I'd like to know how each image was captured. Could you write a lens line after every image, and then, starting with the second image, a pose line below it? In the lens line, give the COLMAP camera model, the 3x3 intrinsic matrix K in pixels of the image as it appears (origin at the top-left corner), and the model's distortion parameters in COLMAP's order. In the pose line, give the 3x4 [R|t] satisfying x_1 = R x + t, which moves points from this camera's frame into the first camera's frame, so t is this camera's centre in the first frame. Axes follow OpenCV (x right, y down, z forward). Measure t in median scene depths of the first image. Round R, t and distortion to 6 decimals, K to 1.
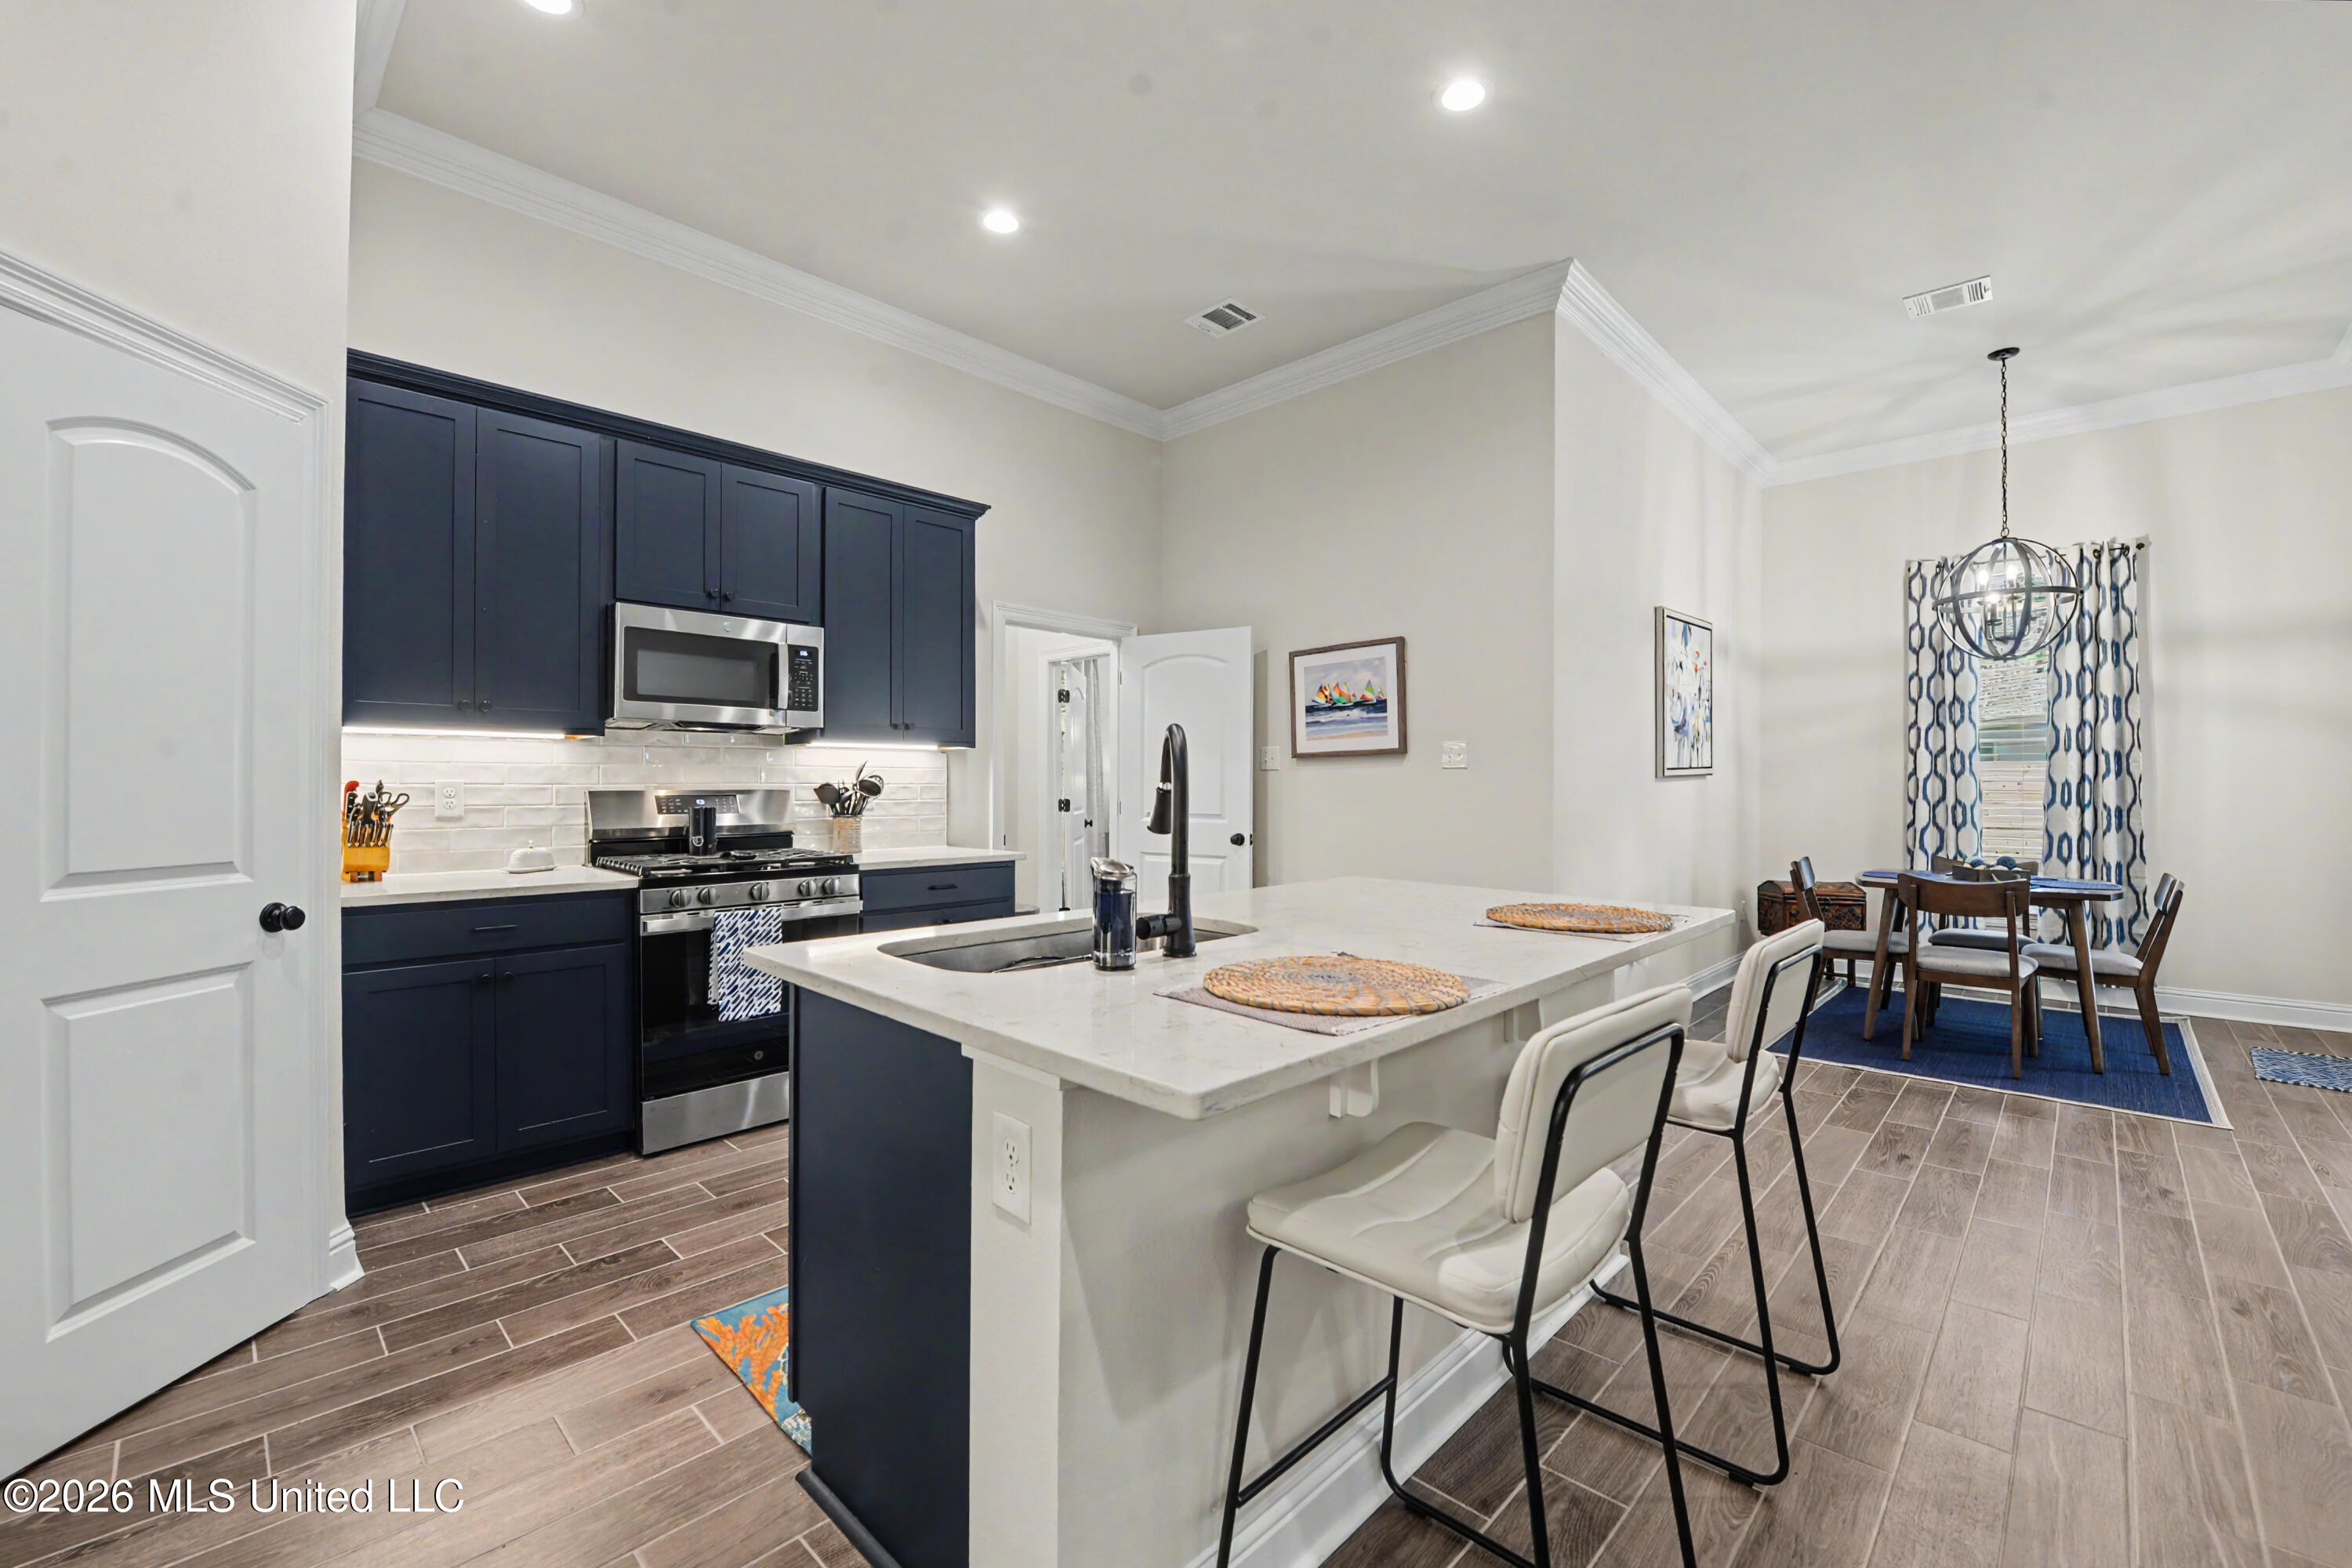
lens RADIAL K [[1003.3, 0, 1171.5], [0, 1003.3, 780.6], [0, 0, 1]] dist [-0.007094, -0.001690]
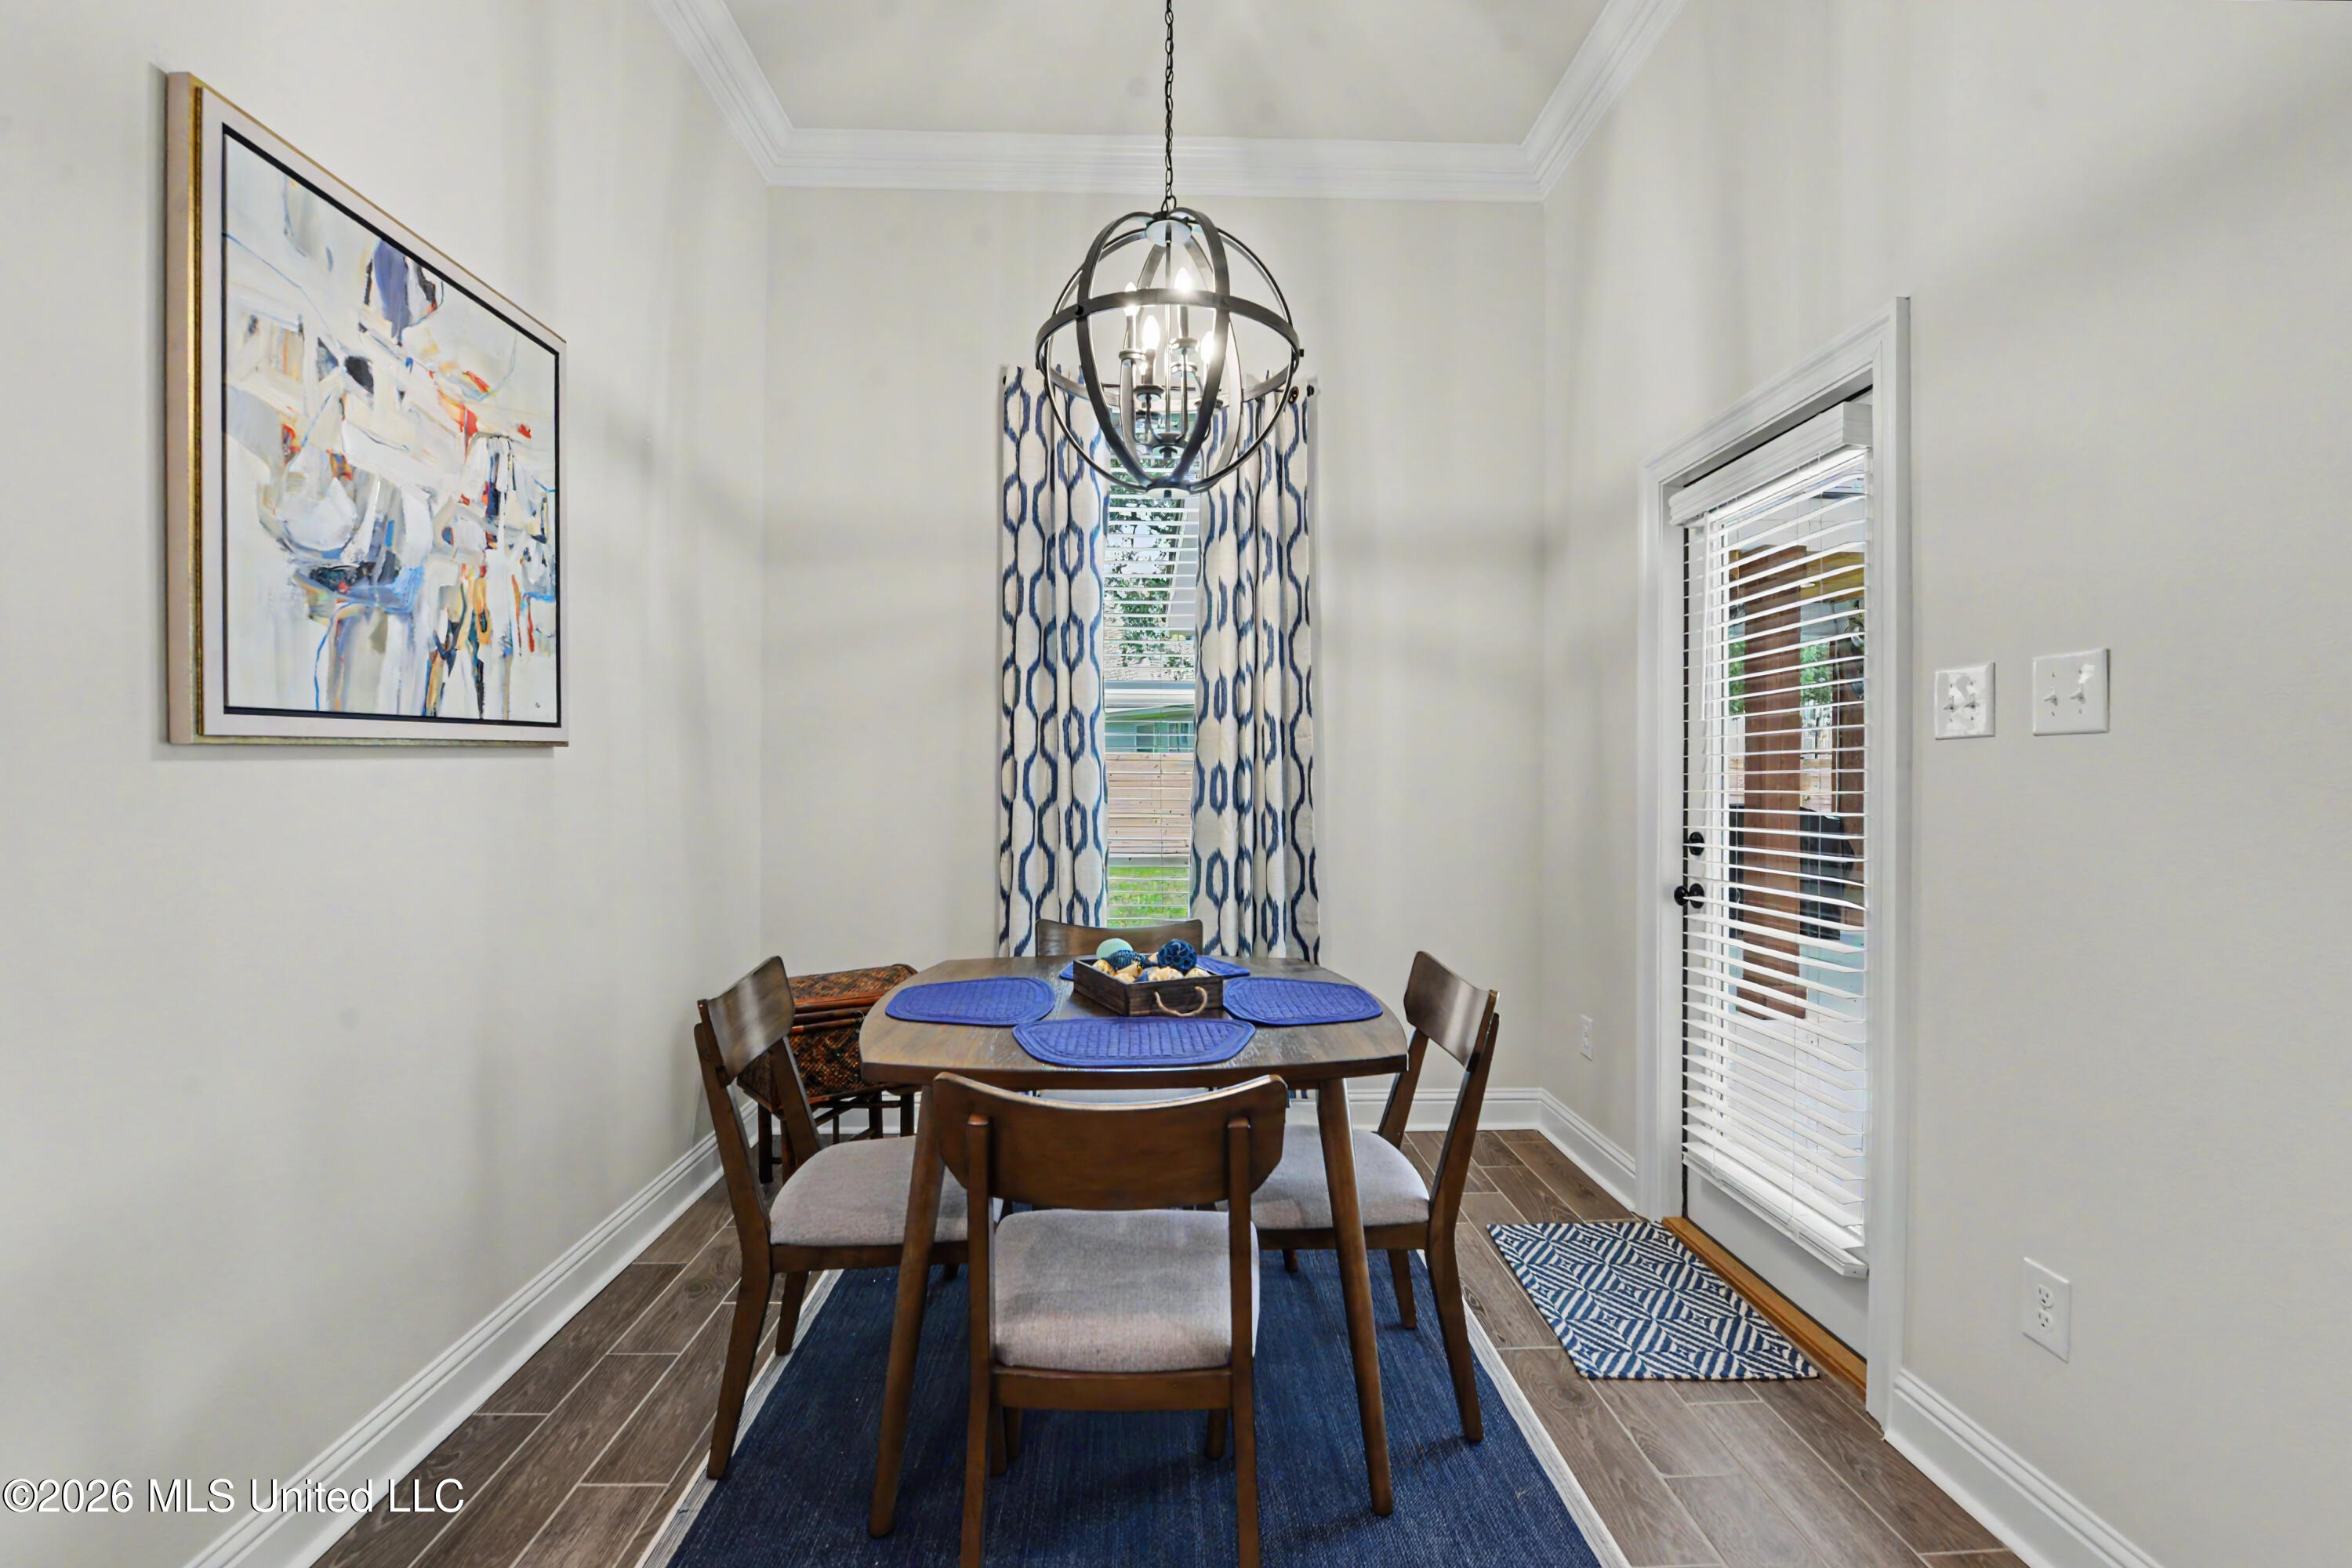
lens RADIAL K [[1003.3, 0, 1165.4], [0, 1003.3, 795.7], [0, 0, 1]] dist [-0.007094, -0.001690]
pose [[0.714343, -0.011000, 0.699709, 0.432106], [-0.003652, 0.999804, 0.019447, 0.005957], [-0.699786, -0.016447, 0.714163, 0.564607]]
